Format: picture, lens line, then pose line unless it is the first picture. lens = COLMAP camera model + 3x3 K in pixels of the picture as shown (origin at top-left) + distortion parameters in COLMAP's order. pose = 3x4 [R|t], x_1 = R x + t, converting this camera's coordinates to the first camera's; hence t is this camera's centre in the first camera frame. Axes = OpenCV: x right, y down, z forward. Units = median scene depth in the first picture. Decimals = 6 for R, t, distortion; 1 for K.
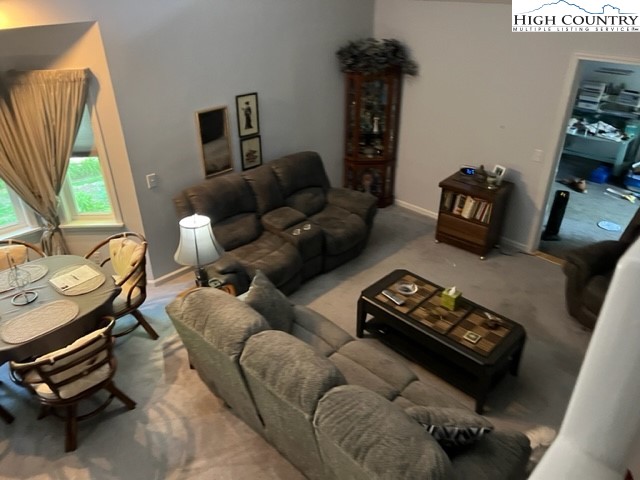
lens RADIAL K [[482.3, 0, 320.2], [0, 482.3, 240.4], [0, 0, 1]] dist [0.004970, -0.000282]
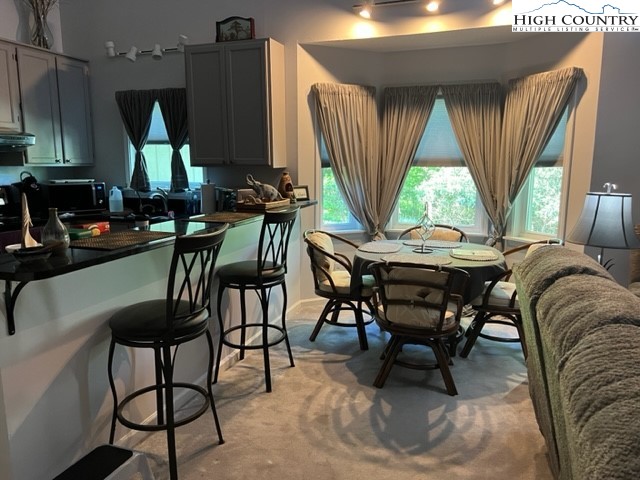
lens RADIAL K [[482.3, 0, 319.4], [0, 482.3, 241.6], [0, 0, 1]] dist [0.004970, -0.000282]
pose [[0.443225, 0.159968, -0.882022, 0.194508], [-0.445588, 0.893093, -0.061936, 0.245265], [0.777820, 0.420470, 0.467121, 0.296164]]
